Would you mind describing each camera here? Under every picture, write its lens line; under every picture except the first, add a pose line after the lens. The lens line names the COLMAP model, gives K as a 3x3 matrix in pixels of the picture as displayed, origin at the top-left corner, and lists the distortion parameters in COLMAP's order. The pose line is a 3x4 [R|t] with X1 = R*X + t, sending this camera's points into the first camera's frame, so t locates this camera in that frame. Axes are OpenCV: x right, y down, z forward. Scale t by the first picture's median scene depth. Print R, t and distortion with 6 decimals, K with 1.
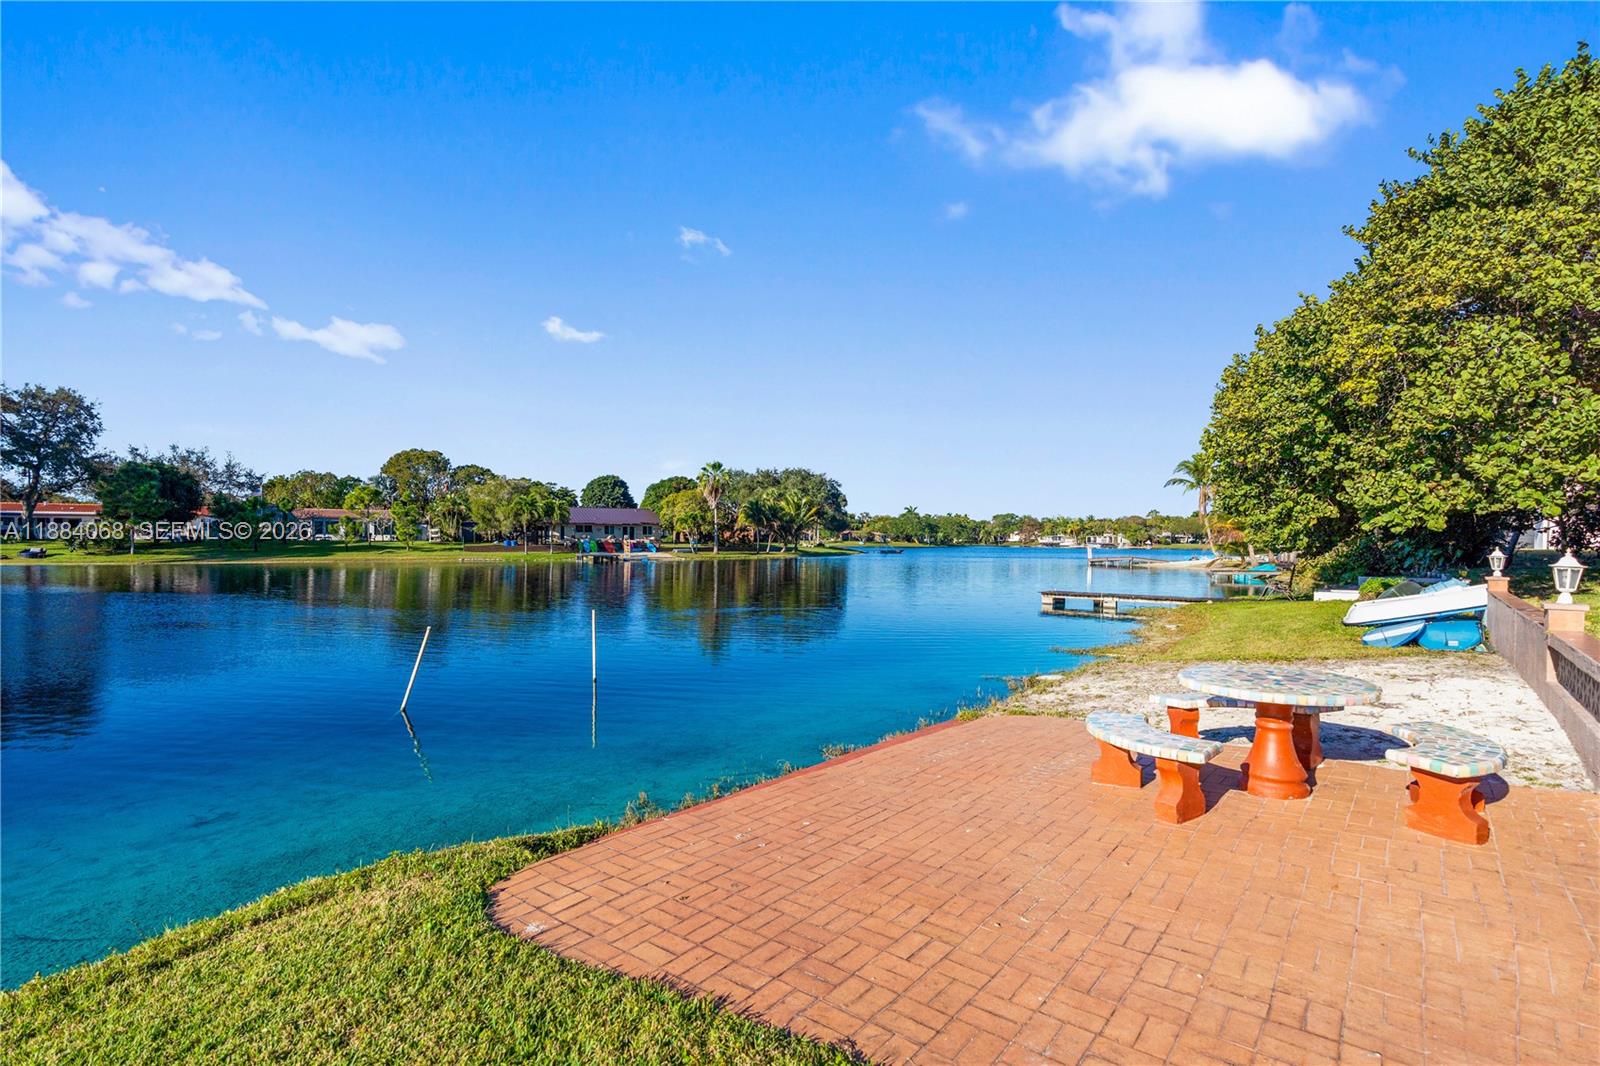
lens RADIAL K [[750.9, 0, 810.9], [0, 750.9, 538.2], [0, 0, 1]] dist [0.000657, 0.000198]
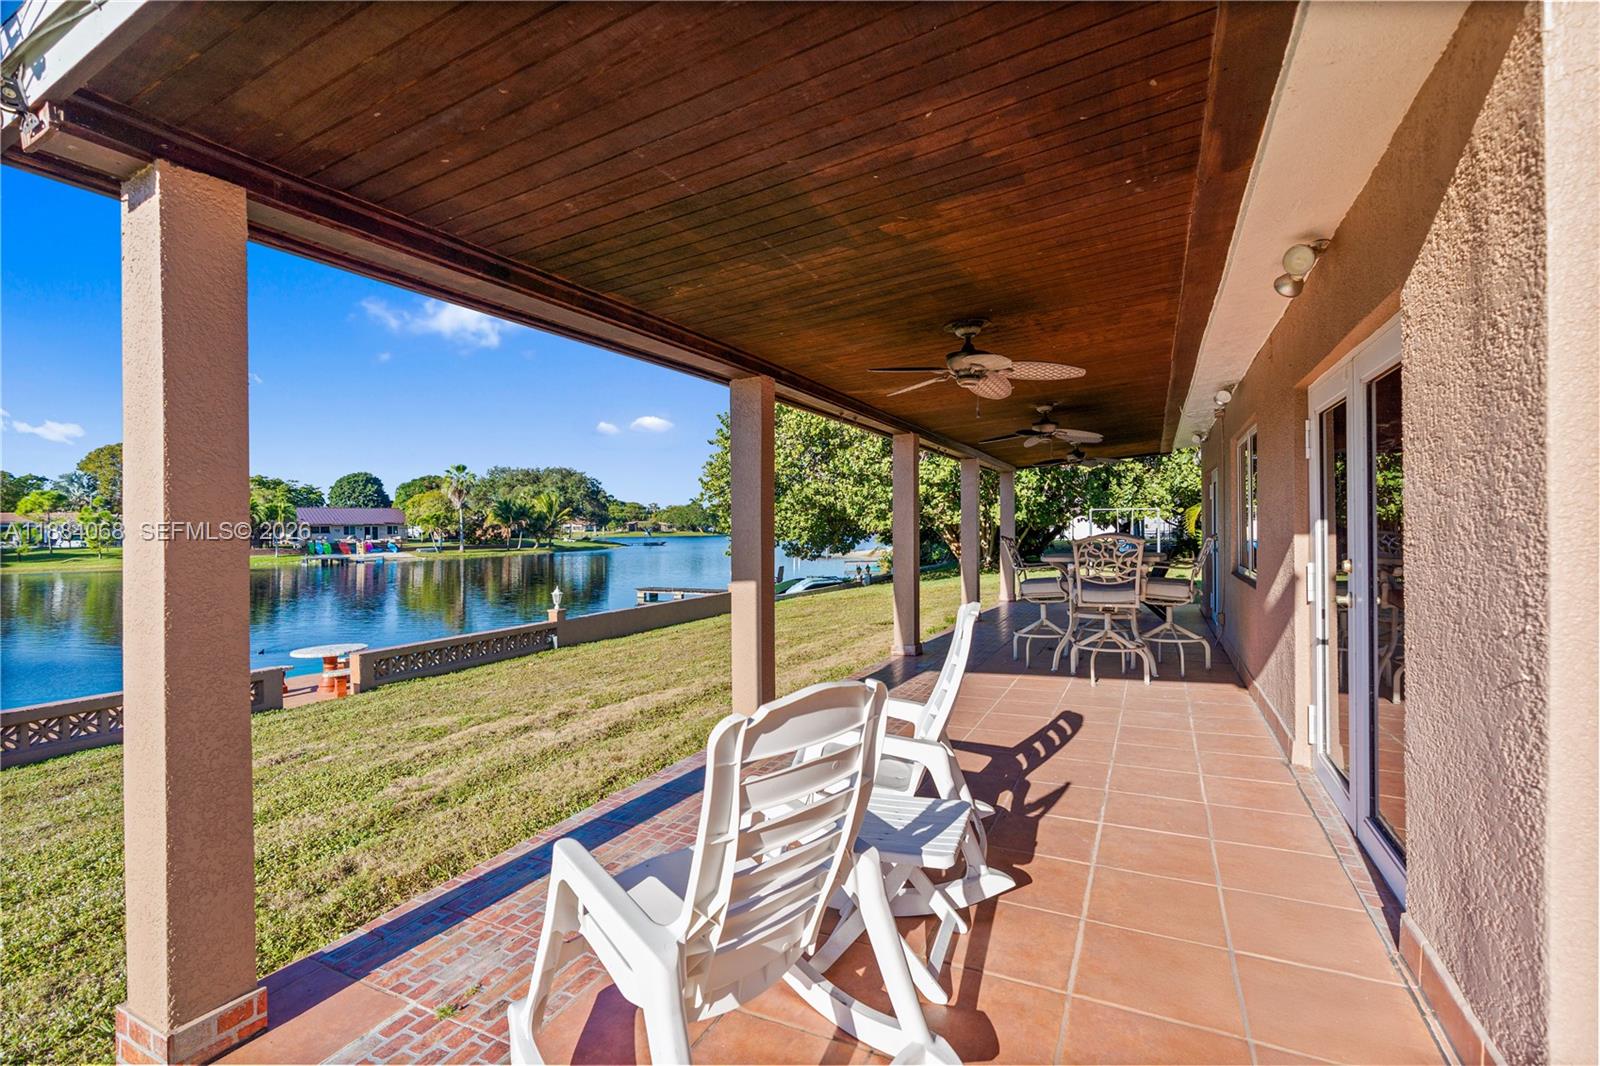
lens RADIAL K [[720.3, 0, 798.7], [0, 720.3, 523.7], [0, 0, 1]] dist [-0.000197, 0.000233]
pose [[0.968225, -0.015720, 0.249586, 0.071942], [0.016320, 0.999867, -0.000334, -0.010013], [-0.249548, 0.004397, 0.968352, -0.077926]]
